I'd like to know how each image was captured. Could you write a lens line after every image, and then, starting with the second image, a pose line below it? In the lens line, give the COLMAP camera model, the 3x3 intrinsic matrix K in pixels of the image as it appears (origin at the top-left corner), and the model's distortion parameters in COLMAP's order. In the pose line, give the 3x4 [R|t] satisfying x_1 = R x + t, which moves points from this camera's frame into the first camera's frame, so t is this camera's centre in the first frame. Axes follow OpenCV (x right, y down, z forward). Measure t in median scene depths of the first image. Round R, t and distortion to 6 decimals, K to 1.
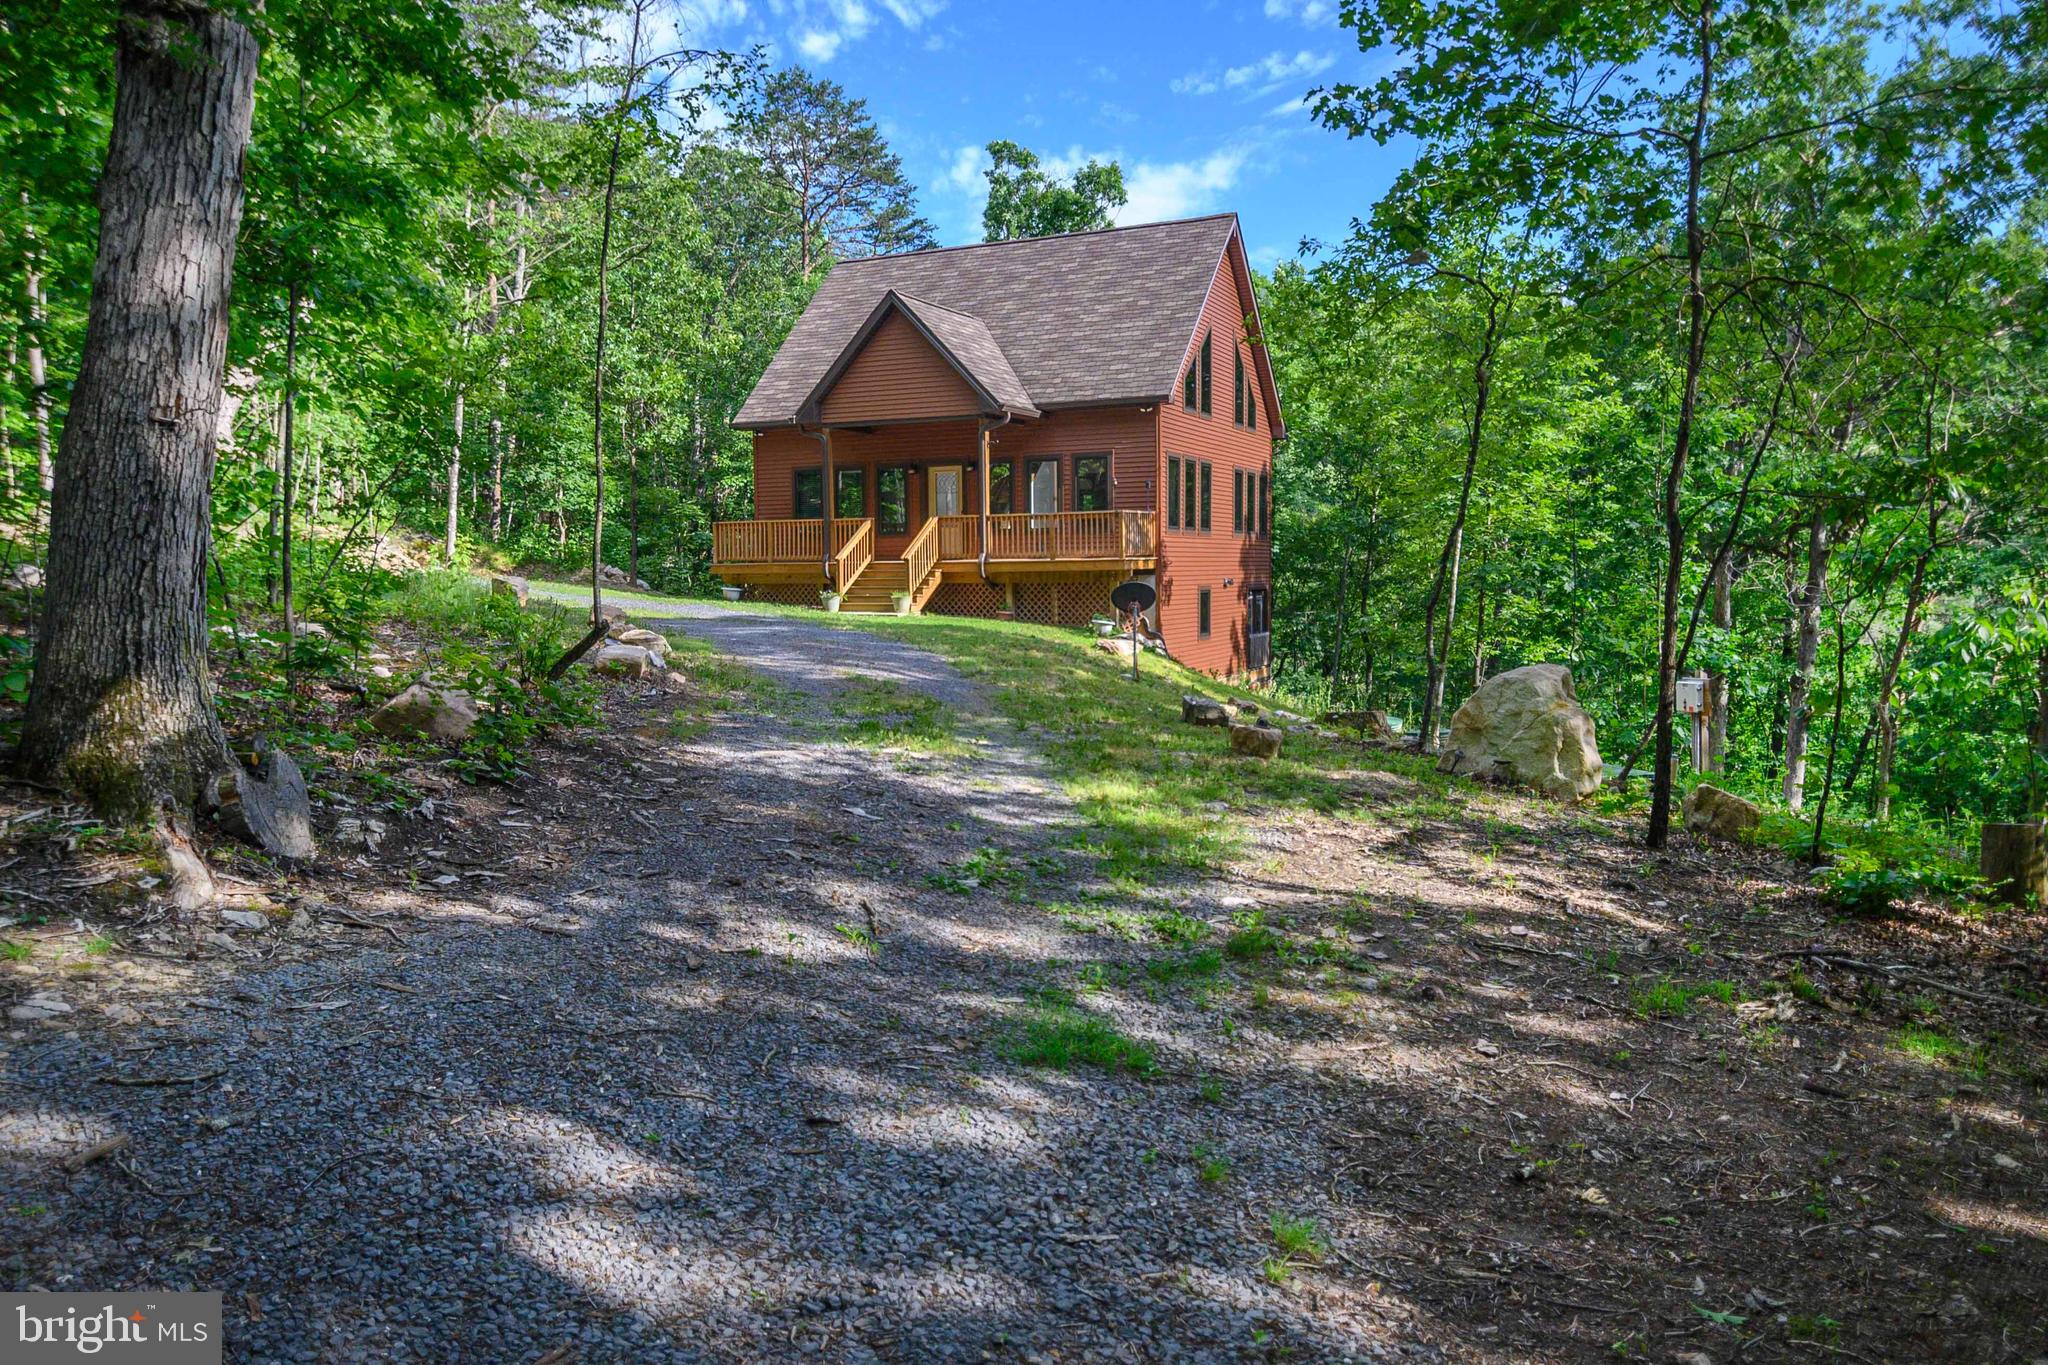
lens RADIAL K [[1427.7, 0, 1024.0], [0, 1427.7, 682.5], [0, 0, 1]] dist [-0.027463, 0.004683]
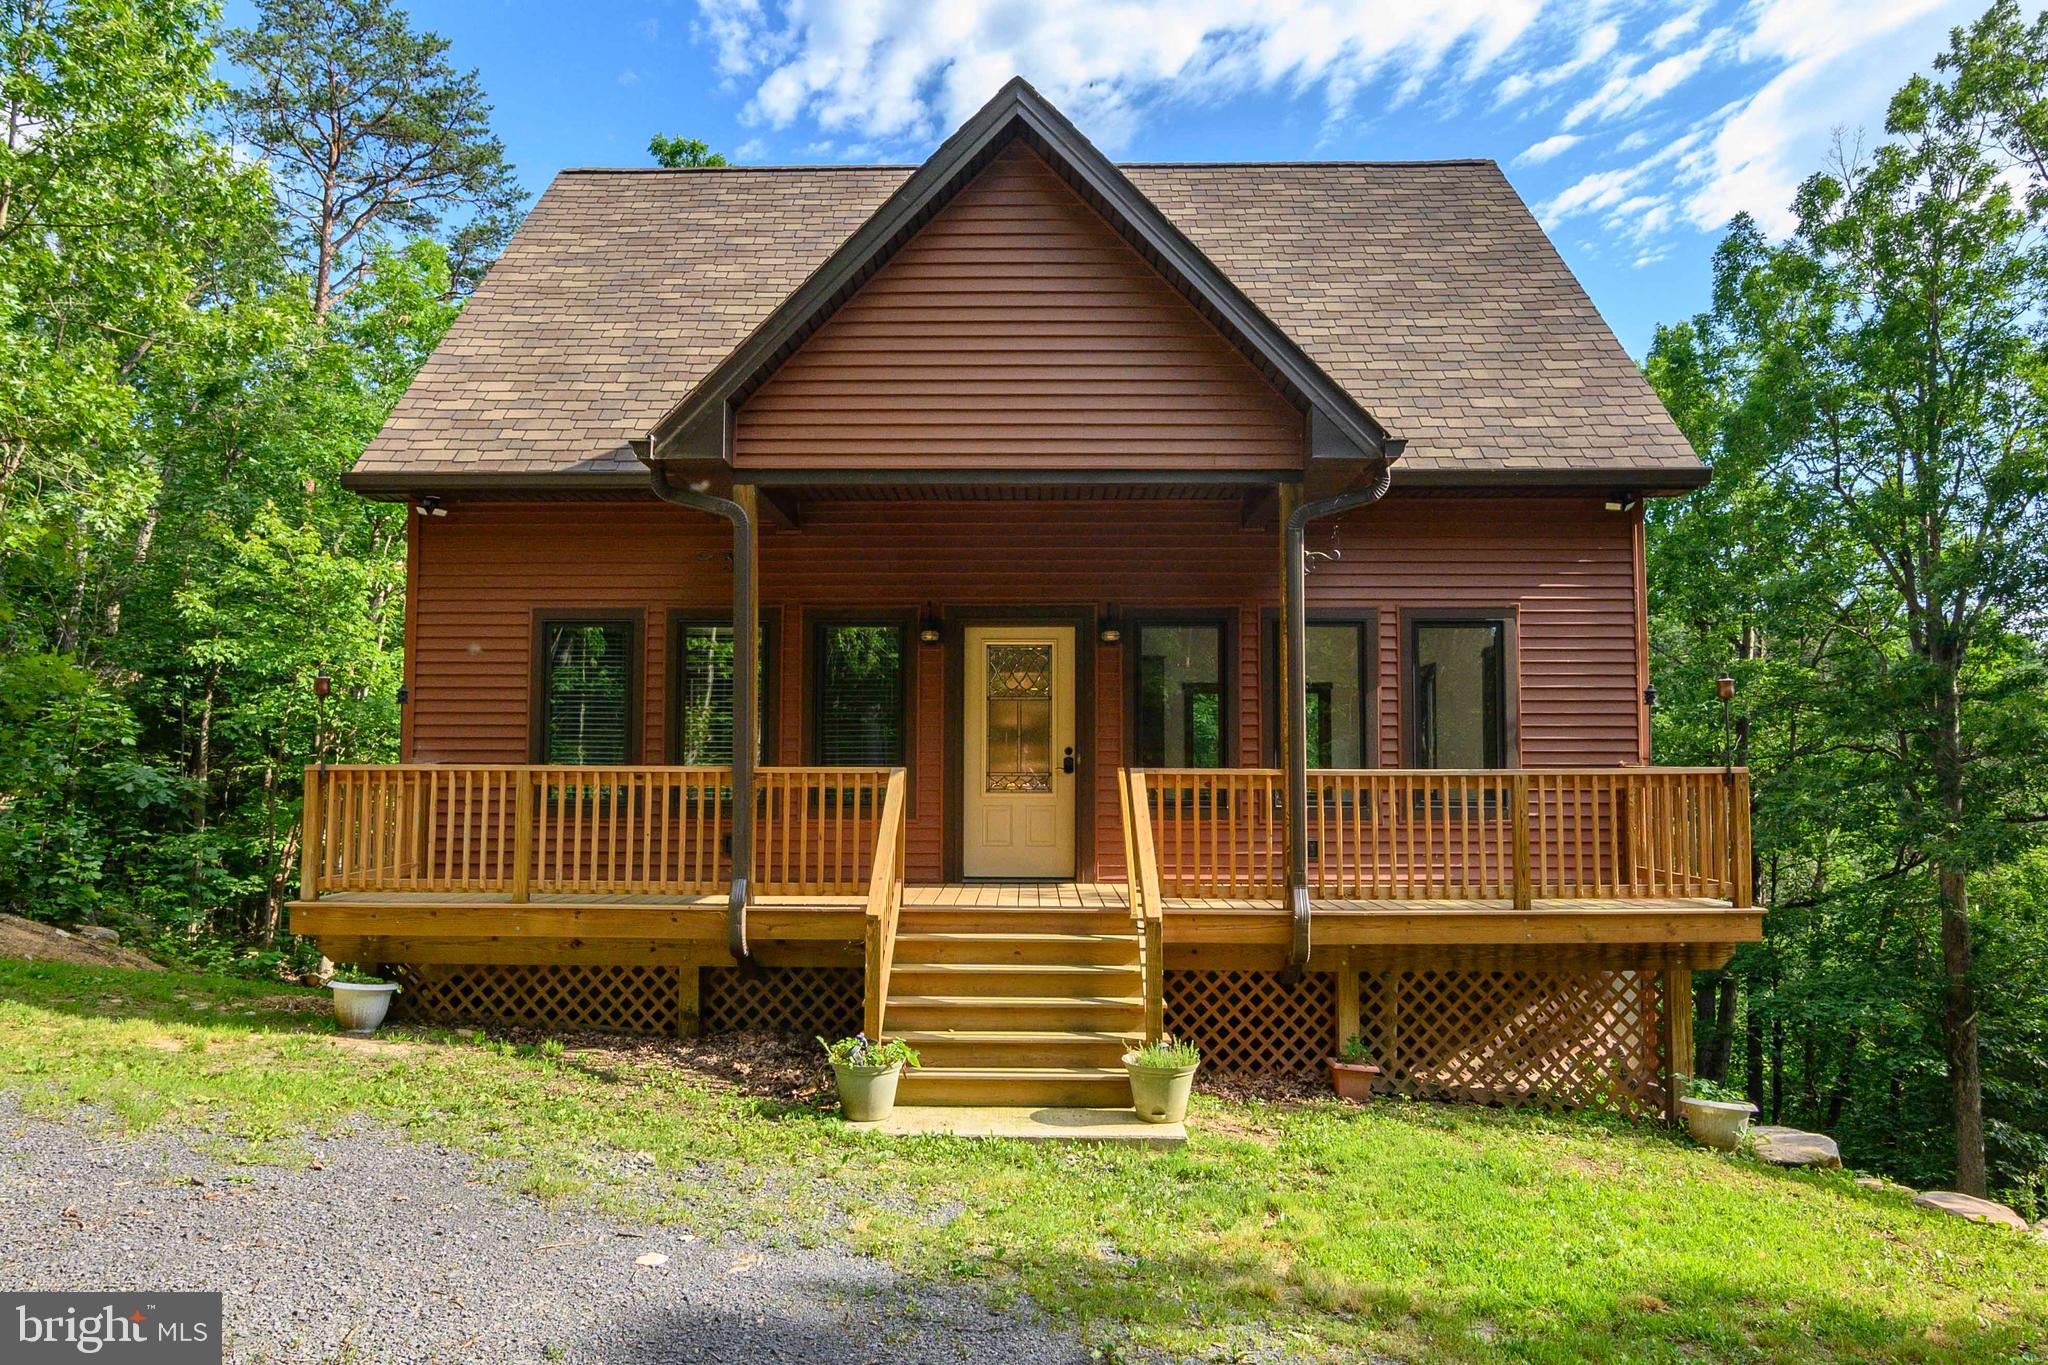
lens RADIAL K [[1427.7, 0, 1024.0], [0, 1427.7, 682.5], [0, 0, 1]] dist [-0.027463, 0.004683]
pose [[0.915904, 0.037627, 0.399630, -0.191595], [0.022138, 0.989346, -0.143890, -0.081221], [-0.400787, 0.140637, 0.905313, 0.646281]]
